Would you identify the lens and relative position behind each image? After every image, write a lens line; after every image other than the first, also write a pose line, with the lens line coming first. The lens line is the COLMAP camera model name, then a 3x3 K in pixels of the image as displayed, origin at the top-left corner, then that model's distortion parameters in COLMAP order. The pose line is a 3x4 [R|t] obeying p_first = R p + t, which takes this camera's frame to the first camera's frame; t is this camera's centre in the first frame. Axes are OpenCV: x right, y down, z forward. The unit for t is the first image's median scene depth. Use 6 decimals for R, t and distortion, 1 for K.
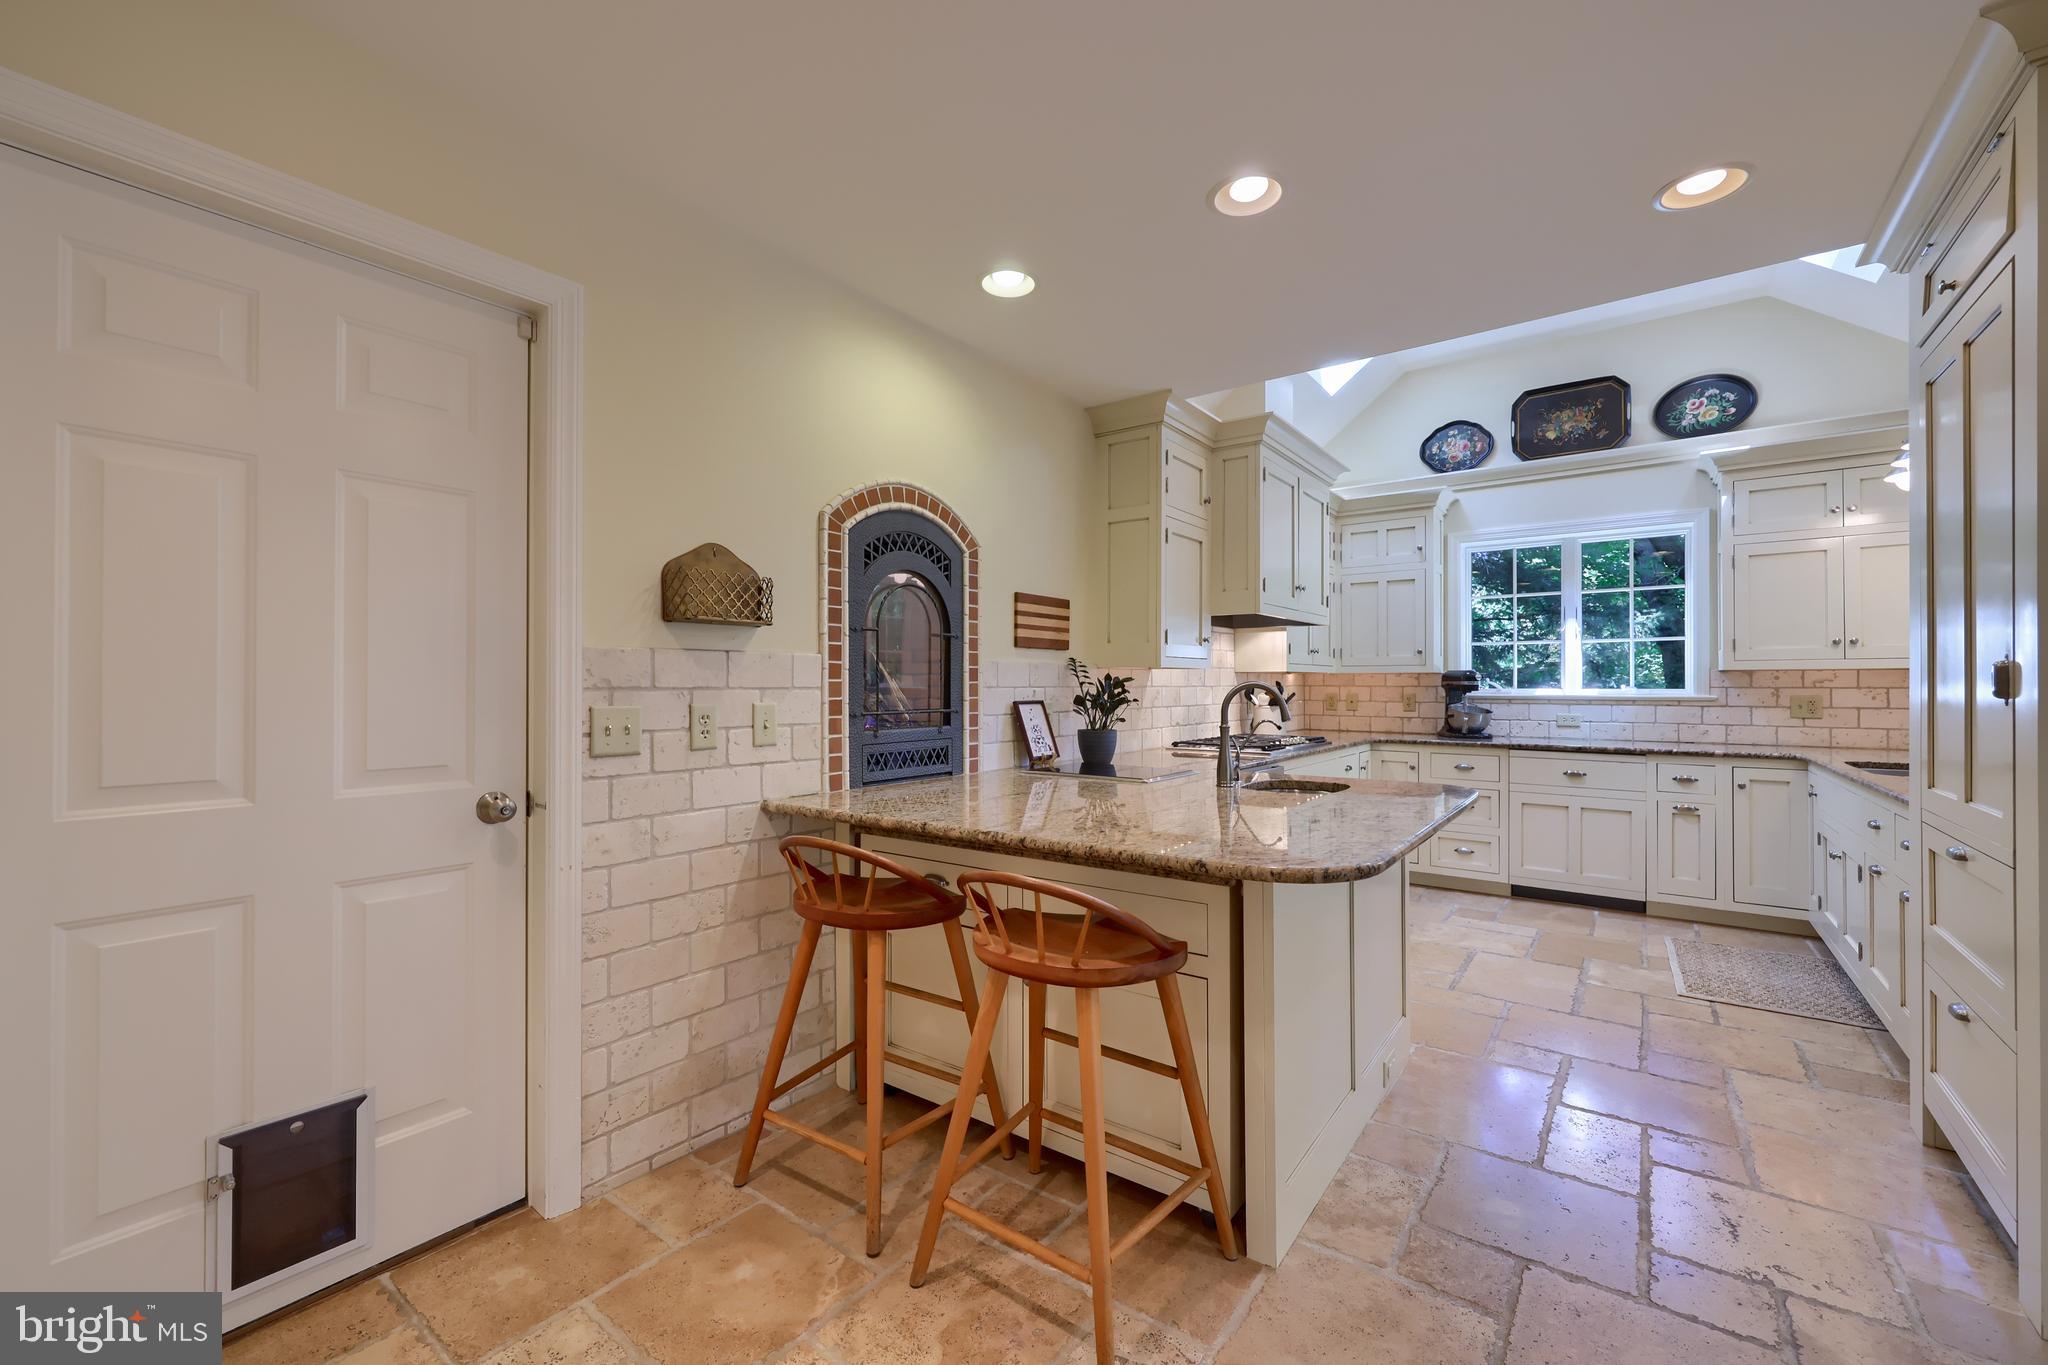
lens RADIAL K [[810.7, 0, 992.1], [0, 810.7, 685.1], [0, 0, 1]] dist [-0.001842, -0.000025]
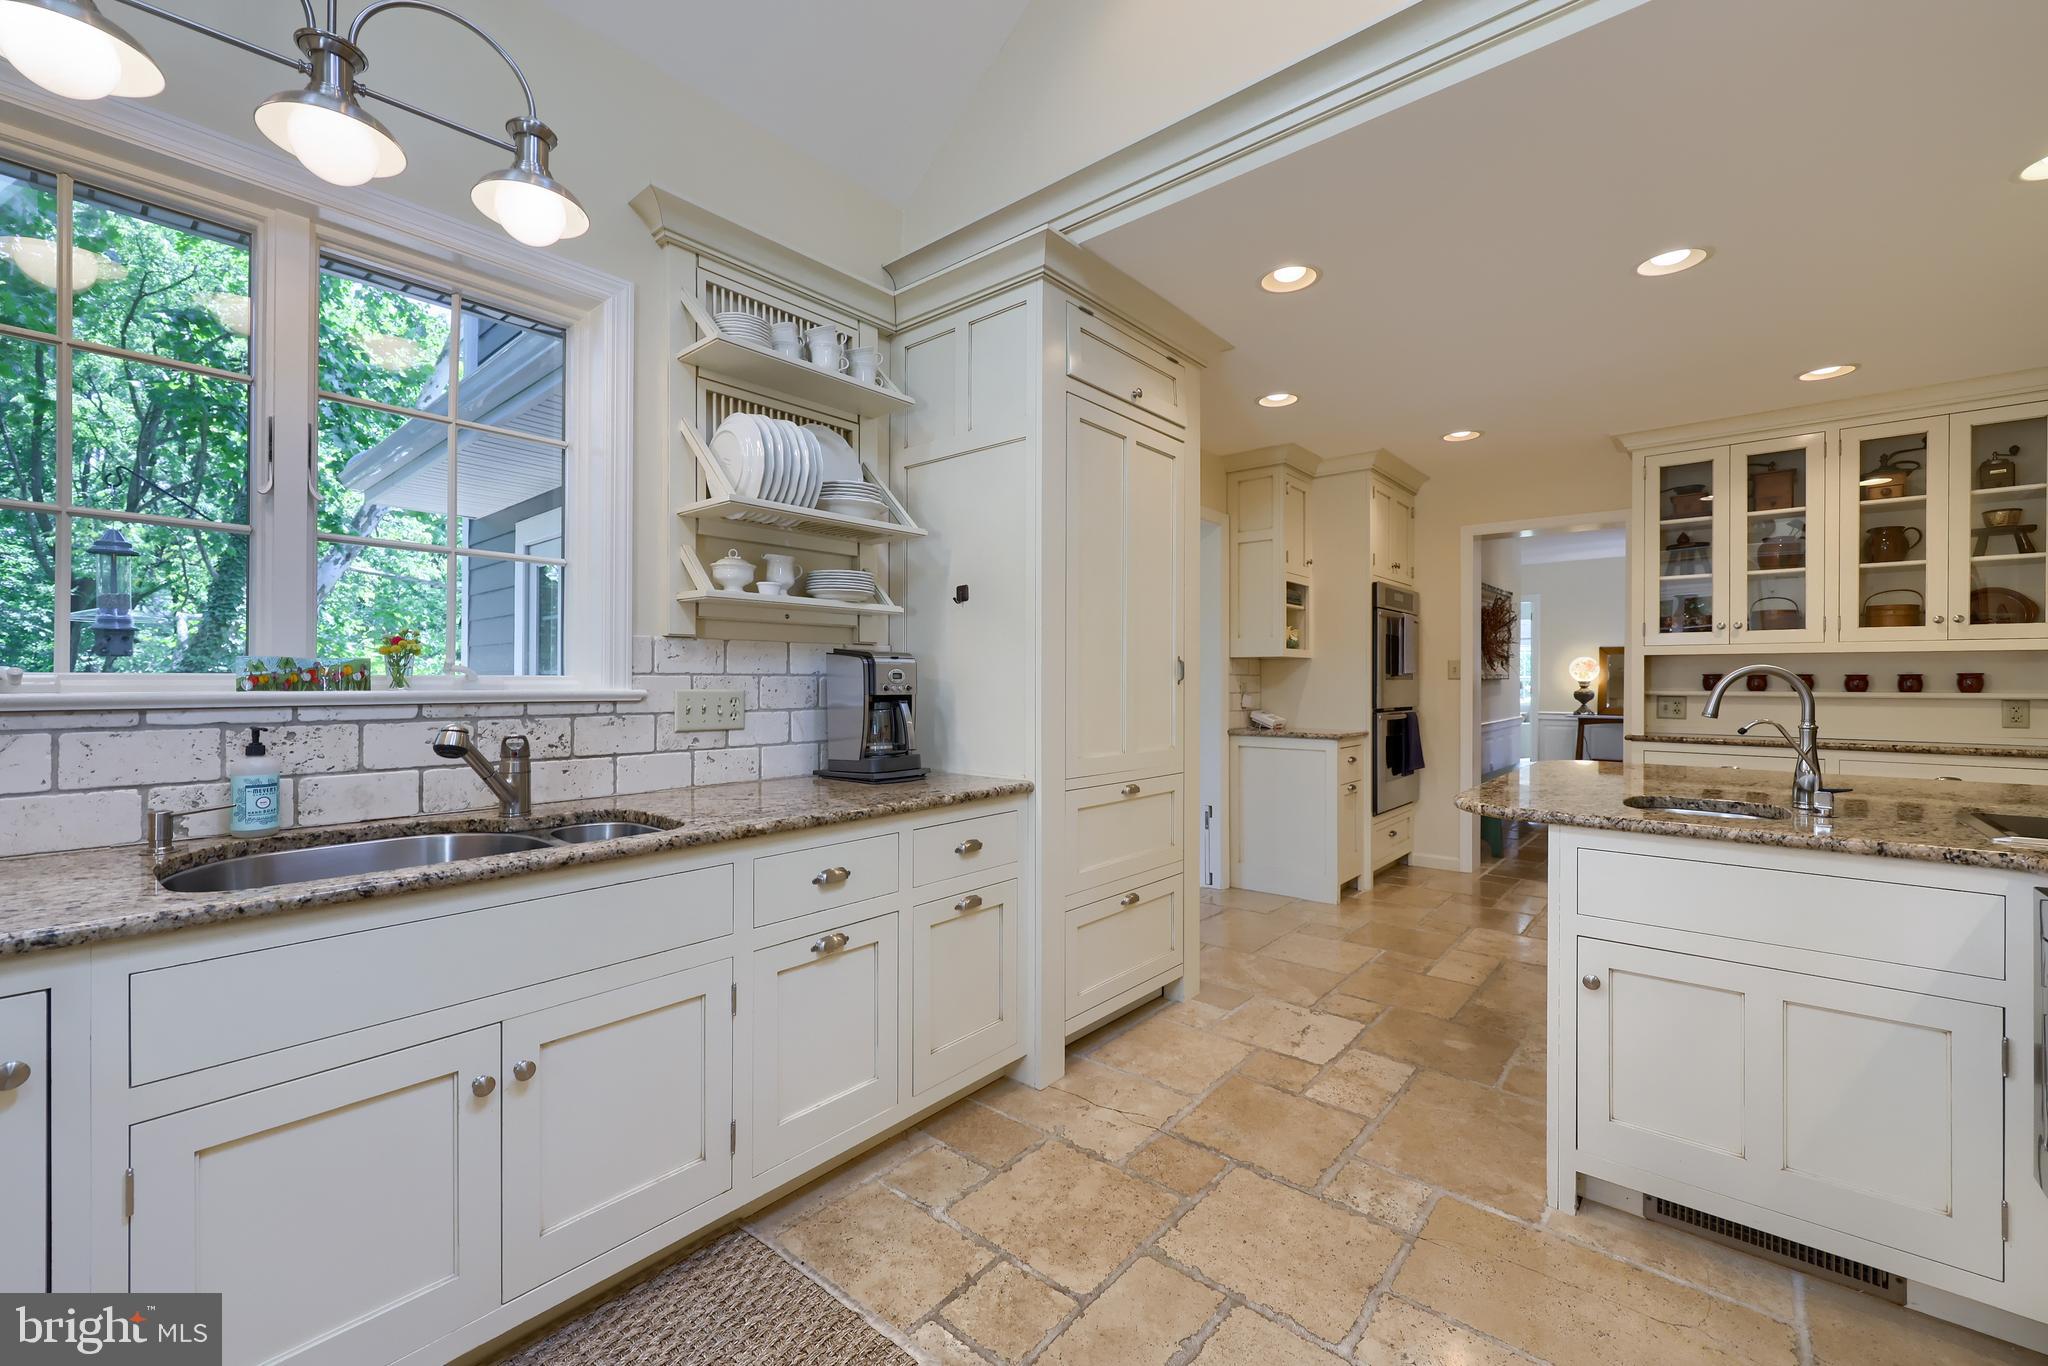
lens RADIAL K [[840.4, 0, 980.9], [0, 840.4, 681.0], [0, 0, 1]] dist [-0.001468, -0.000138]
pose [[-0.998312, -0.001471, 0.058065, 0.795113], [-0.001479, 0.999999, -0.000086, 0.009366], [-0.058065, -0.000171, -0.998313, 1.447978]]
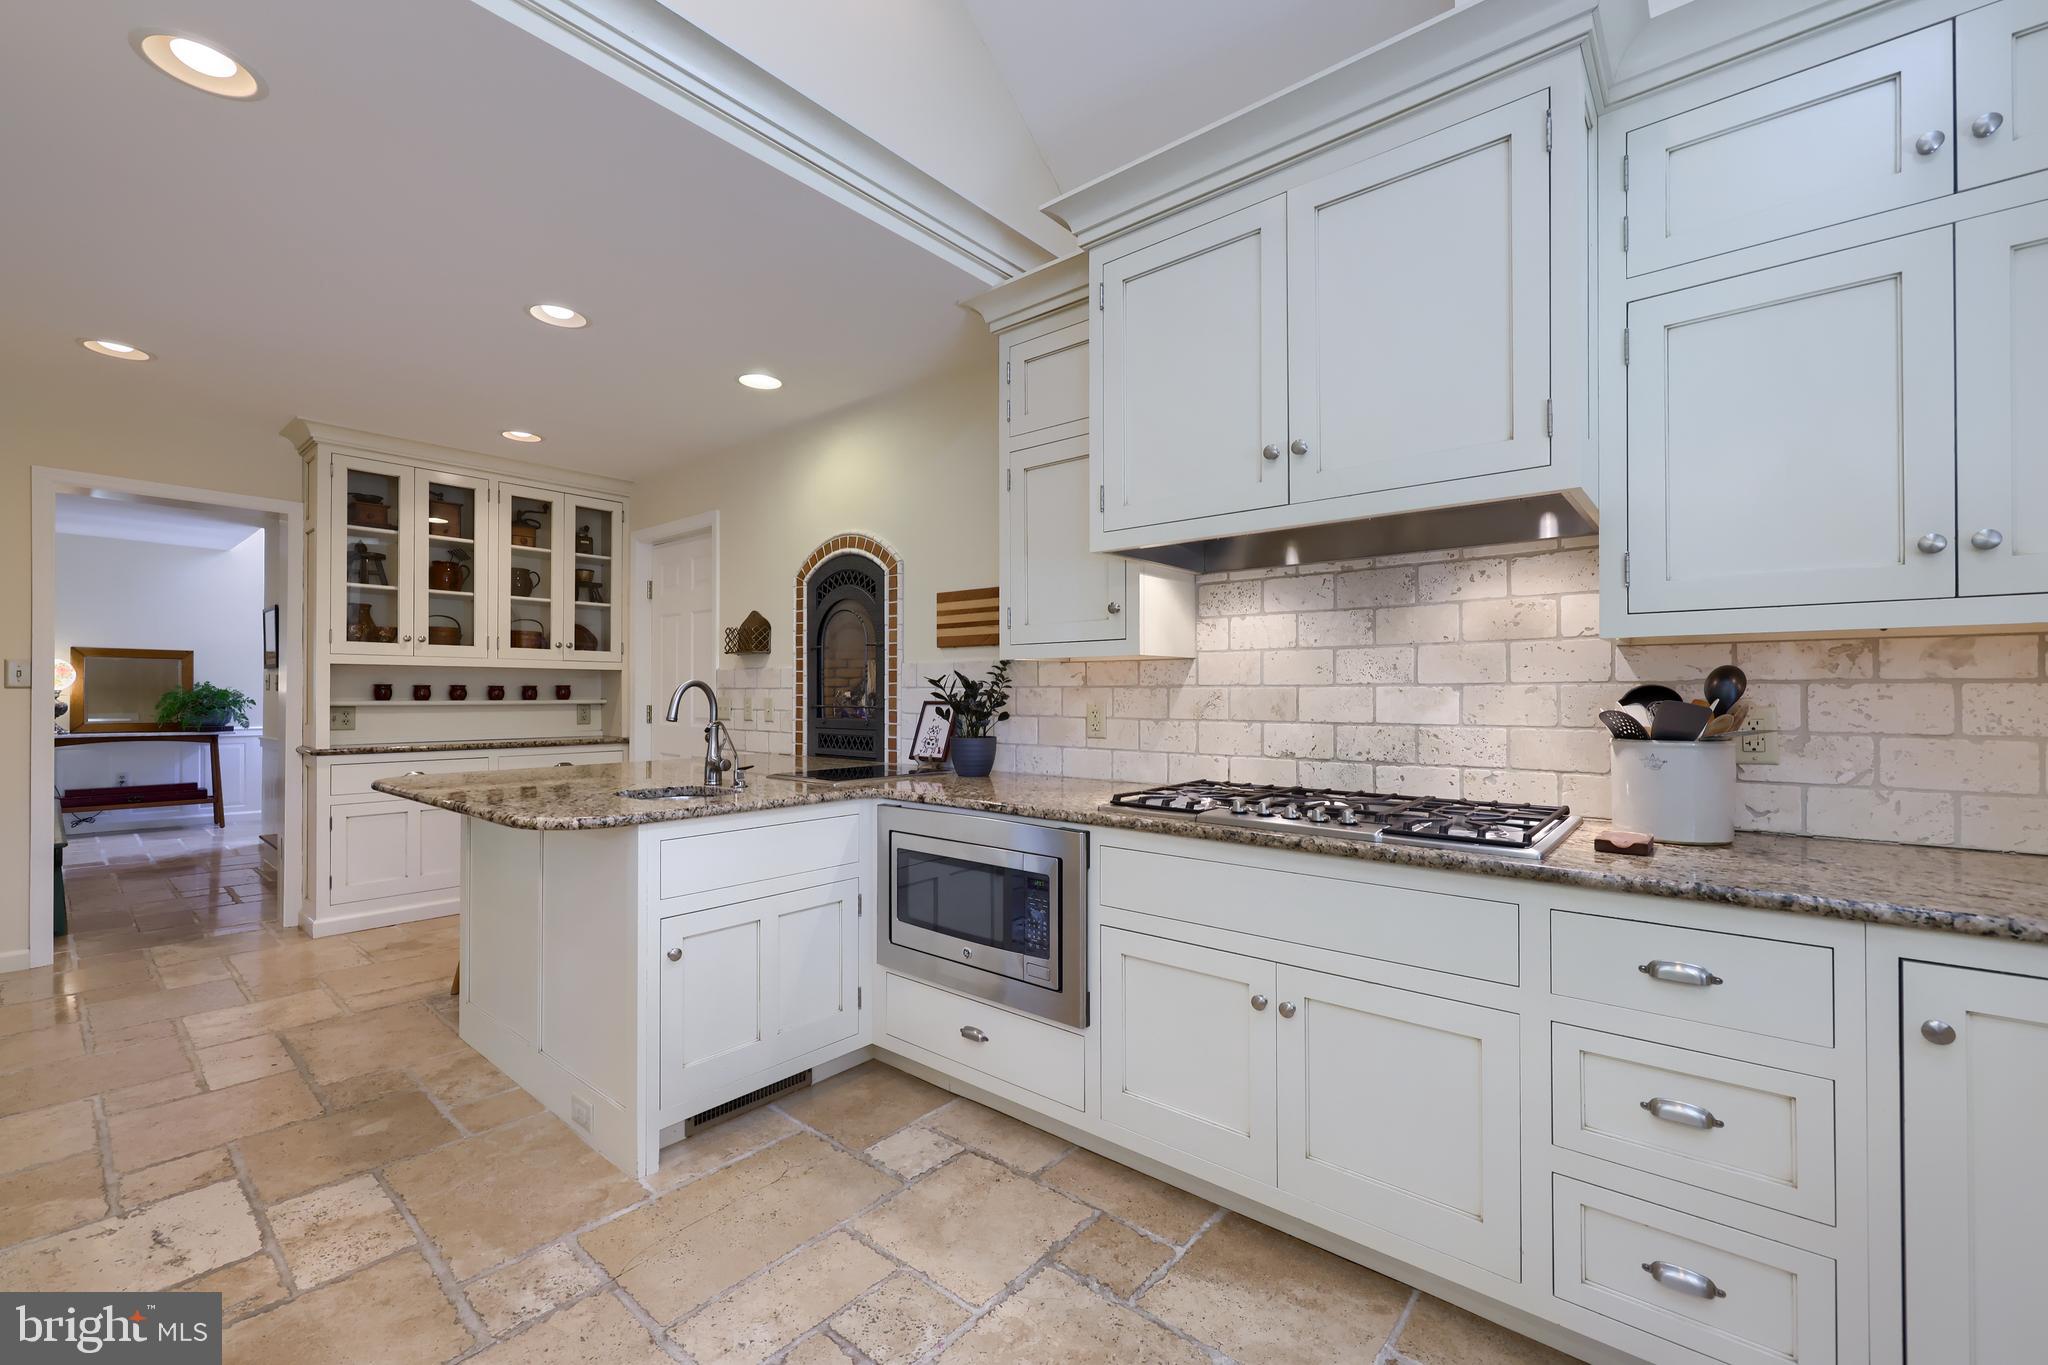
lens RADIAL K [[829.6, 0, 1070.0], [0, 829.6, 690.3], [0, 0, 1]] dist [-0.000137, -0.000688]
pose [[0.009516, -0.002684, -0.999951, 1.064576], [-0.001544, 0.999995, -0.002699, 0.008556], [0.999954, 0.001570, 0.009512, 1.154429]]
